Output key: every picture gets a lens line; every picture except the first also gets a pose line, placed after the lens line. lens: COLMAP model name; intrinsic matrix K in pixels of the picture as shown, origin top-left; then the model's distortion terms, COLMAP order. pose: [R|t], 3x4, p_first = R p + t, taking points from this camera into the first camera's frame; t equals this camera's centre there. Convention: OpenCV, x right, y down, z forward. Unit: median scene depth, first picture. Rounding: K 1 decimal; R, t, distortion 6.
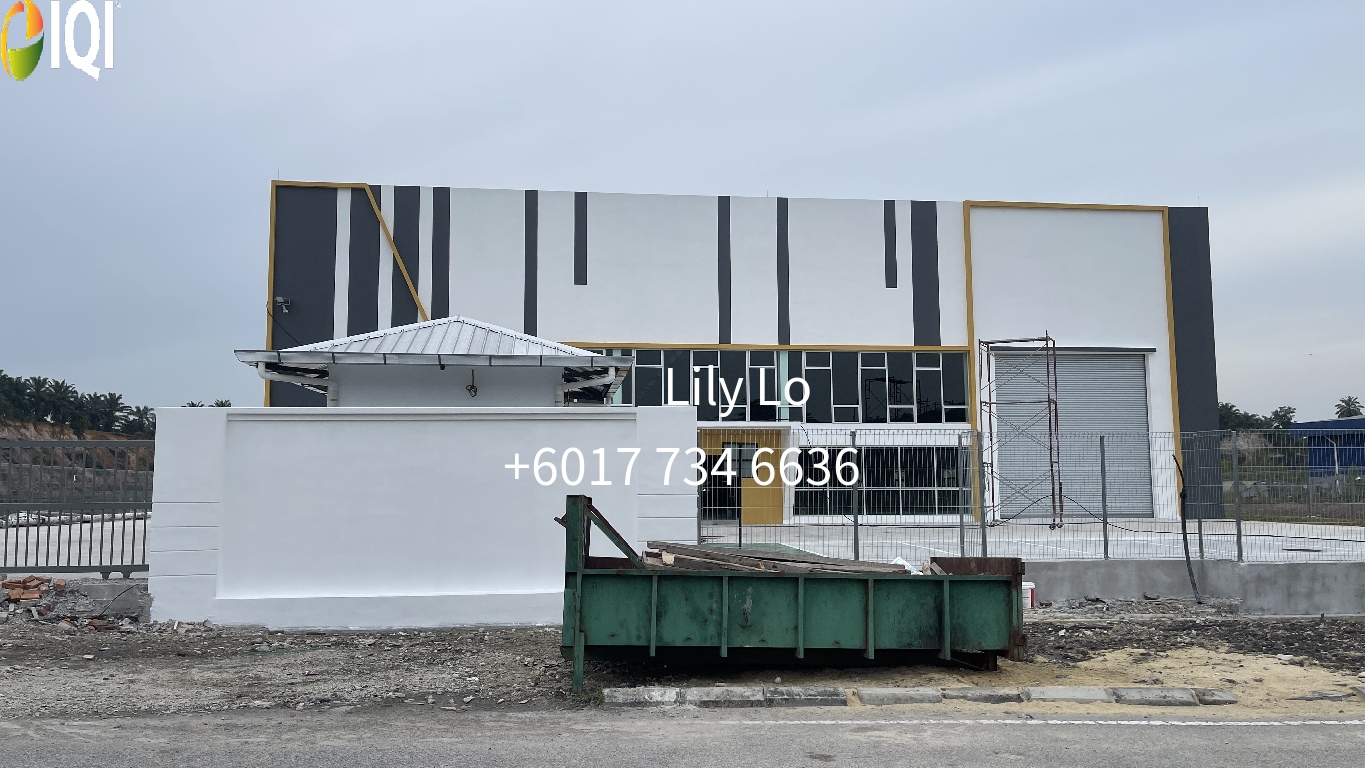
lens RADIAL K [[1036.5, 0, 686.7], [0, 1036.5, 392.4], [0, 0, 1]] dist [0.039998, -0.030277]
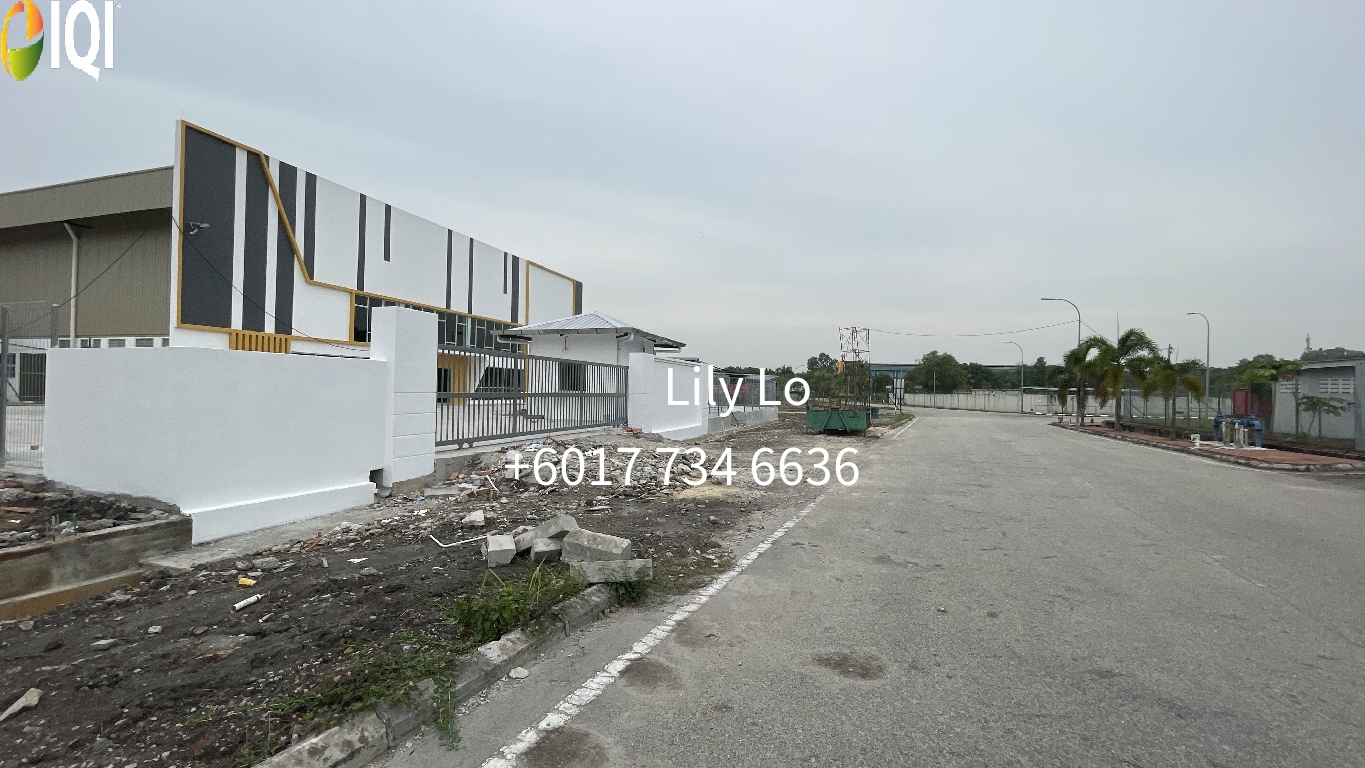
lens RADIAL K [[552.2, 0, 681.5], [0, 552.2, 383.0], [0, 0, 1]] dist [0.000117, -0.000110]
pose [[0.423504, 0.029277, 0.905421, -0.703363], [-0.107493, 0.994040, 0.018136, 0.022665], [-0.899494, -0.105007, 0.424127, 0.184668]]
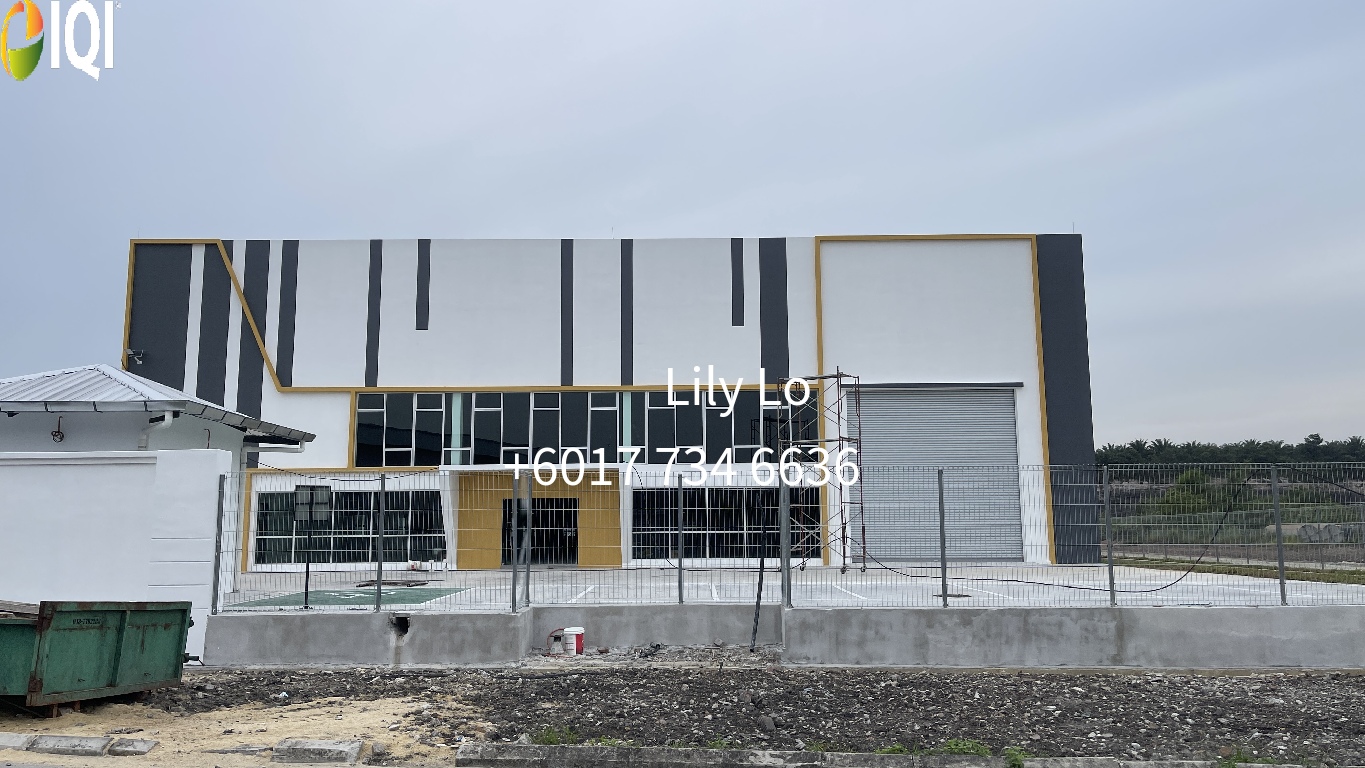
lens RADIAL K [[1036.5, 0, 686.1], [0, 1036.5, 385.1], [0, 0, 1]] dist [0.039998, -0.030277]
pose [[0.992641, -0.018043, -0.119743, 0.278592], [0.012196, 0.998706, -0.049377, 0.003378], [0.120479, 0.047553, 0.991576, 0.023667]]
